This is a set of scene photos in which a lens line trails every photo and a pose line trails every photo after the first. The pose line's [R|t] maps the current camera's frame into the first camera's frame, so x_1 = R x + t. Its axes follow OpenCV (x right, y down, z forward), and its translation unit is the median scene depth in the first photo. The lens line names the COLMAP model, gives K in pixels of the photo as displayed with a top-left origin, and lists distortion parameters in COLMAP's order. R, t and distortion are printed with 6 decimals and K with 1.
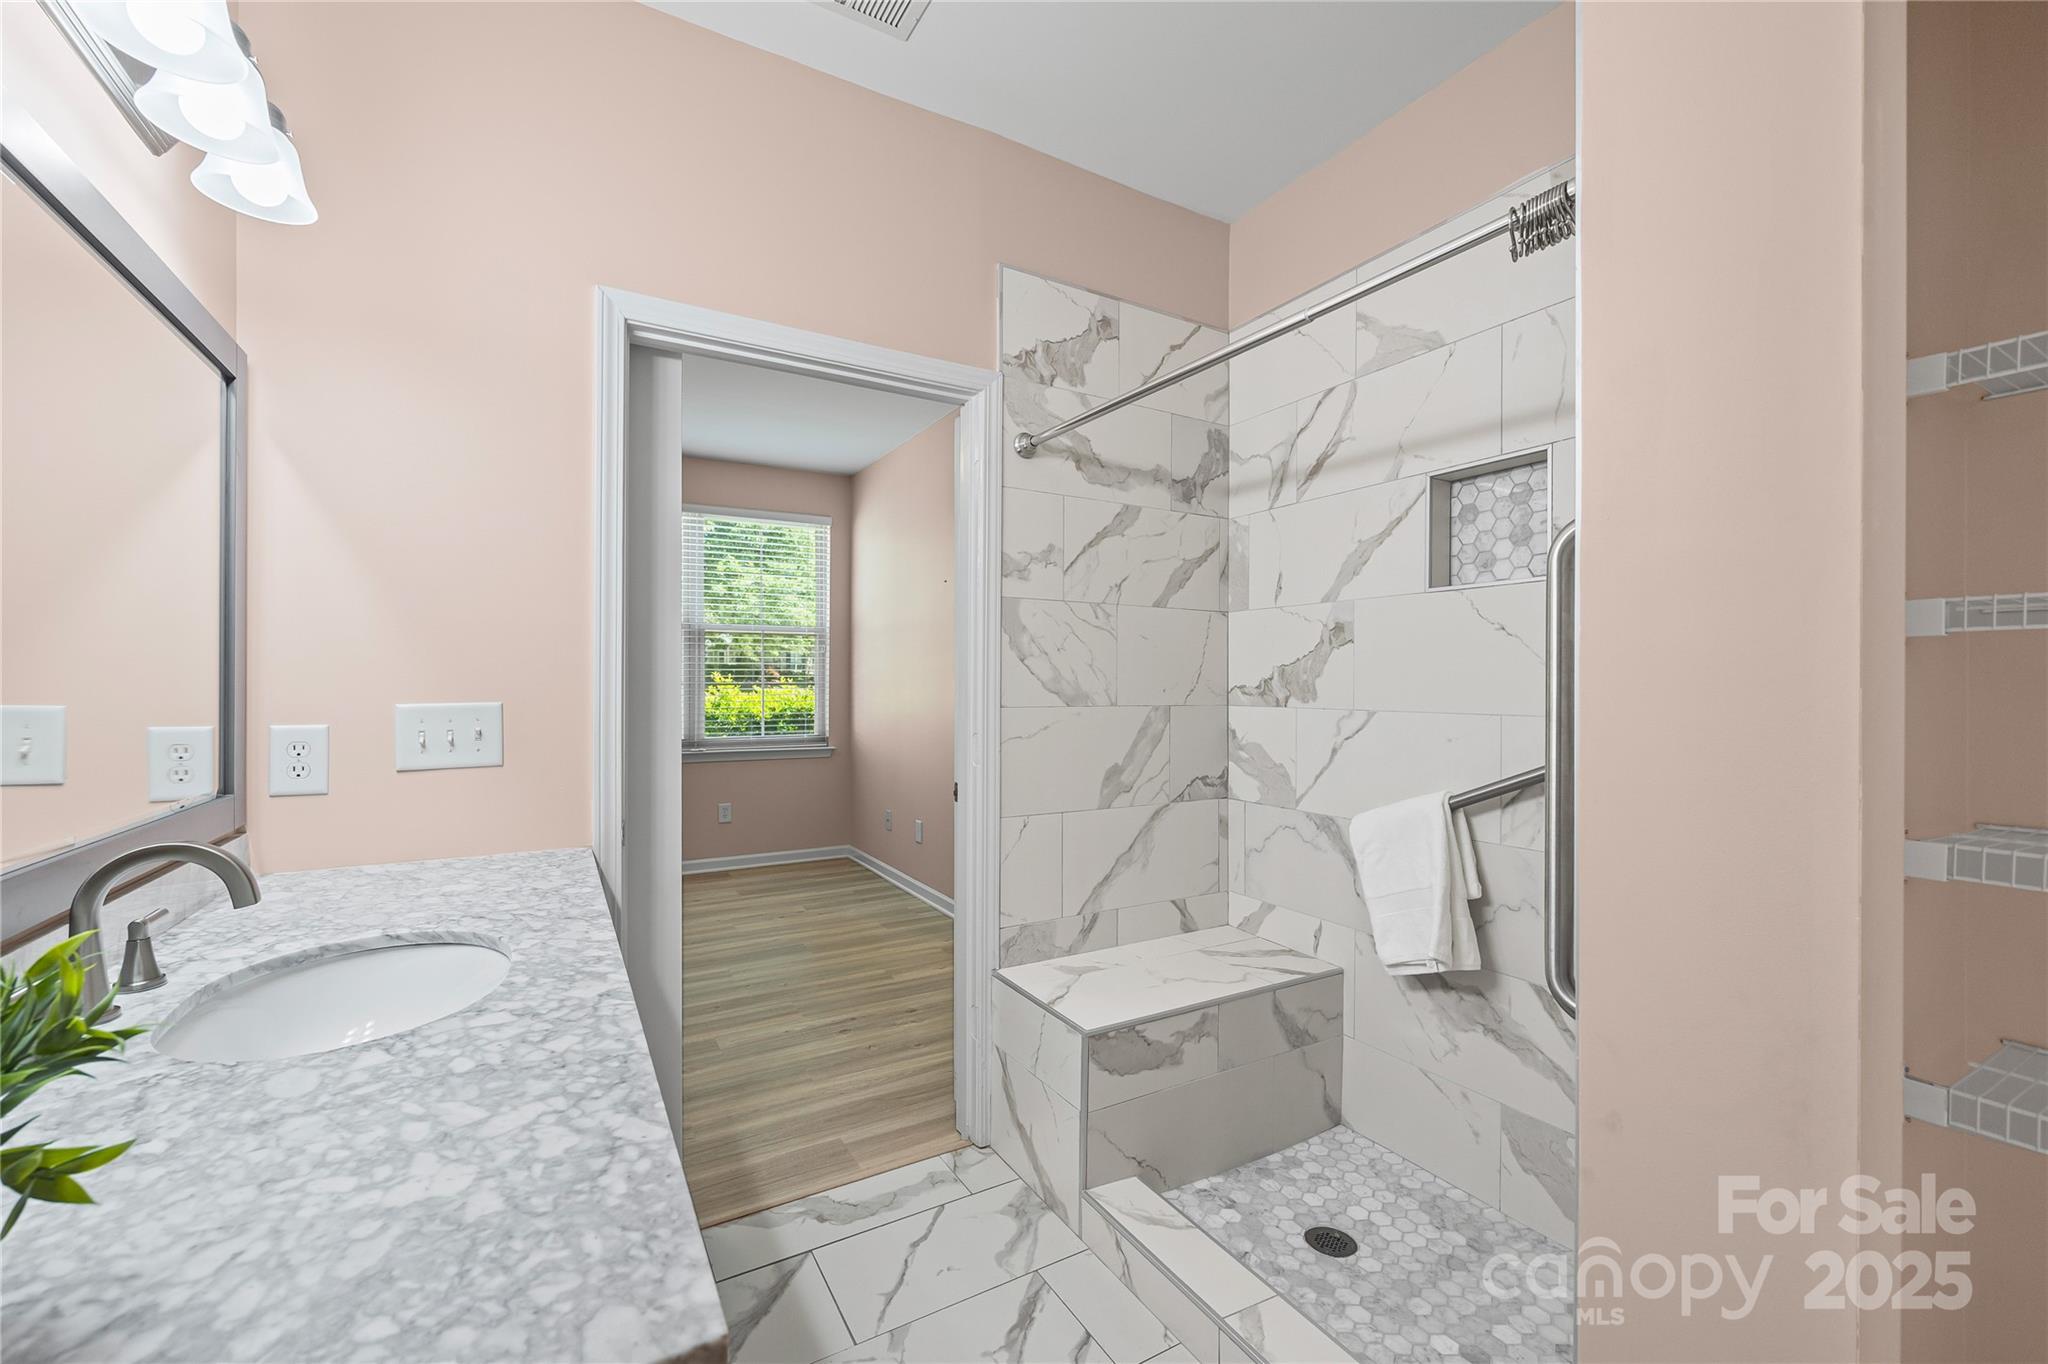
lens RADIAL K [[837.2, 0, 1024.3], [0, 837.2, 692.1], [0, 0, 1]] dist [-0.000124, 0.000176]
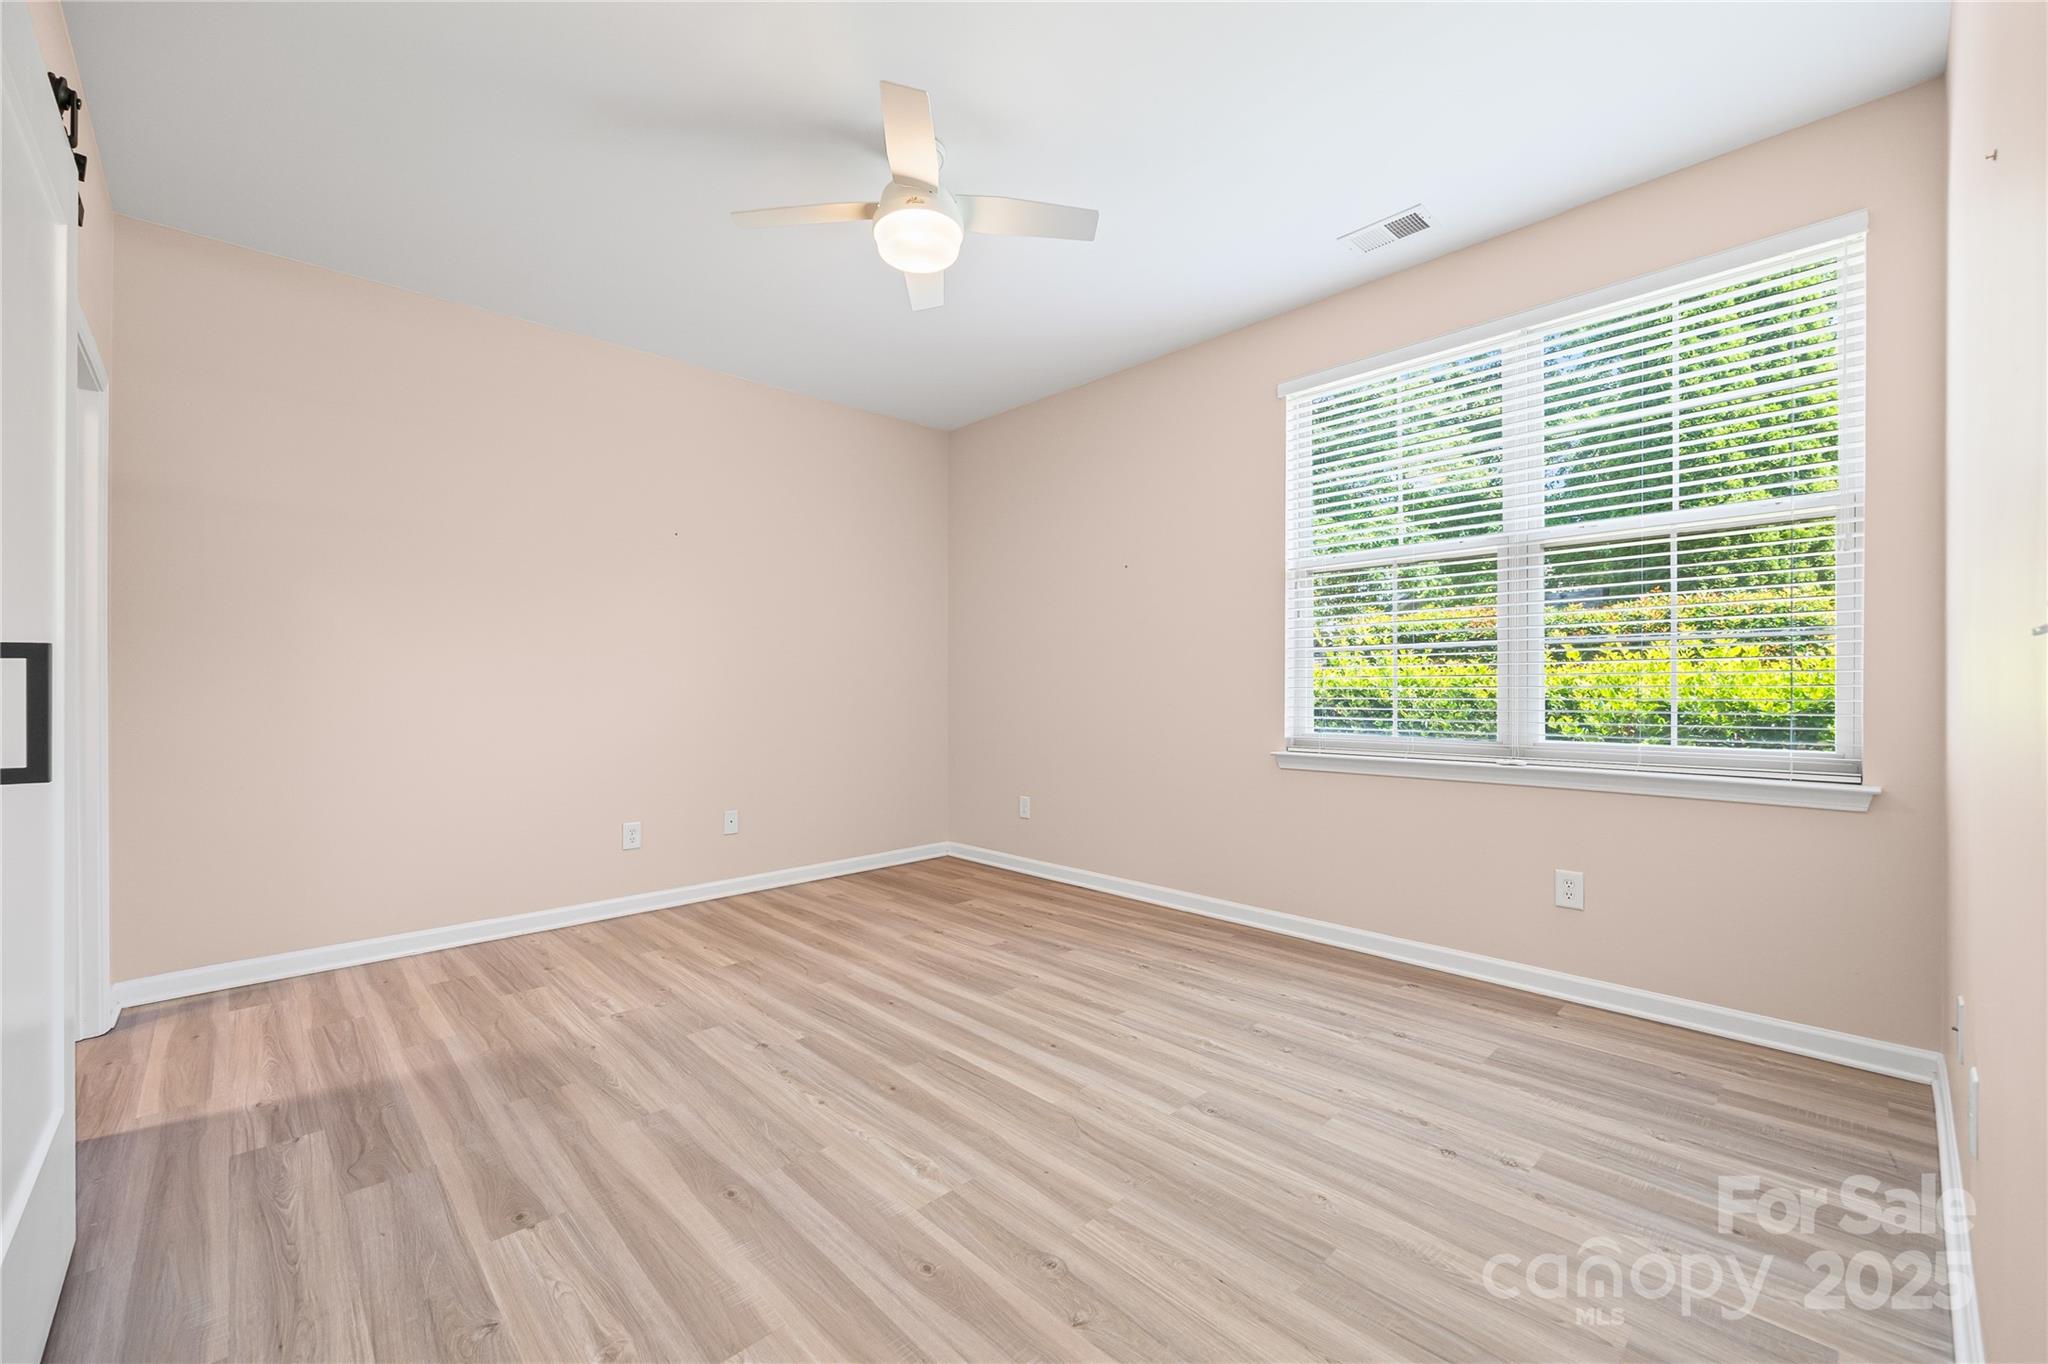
lens RADIAL K [[837.2, 0, 1024.3], [0, 837.2, 692.1], [0, 0, 1]] dist [-0.000124, 0.000176]
pose [[0.226761, 0.003143, -0.973945, 0.067557], [-0.003593, 0.999991, 0.002391, 0.021306], [0.973944, 0.002957, 0.226770, 0.532997]]
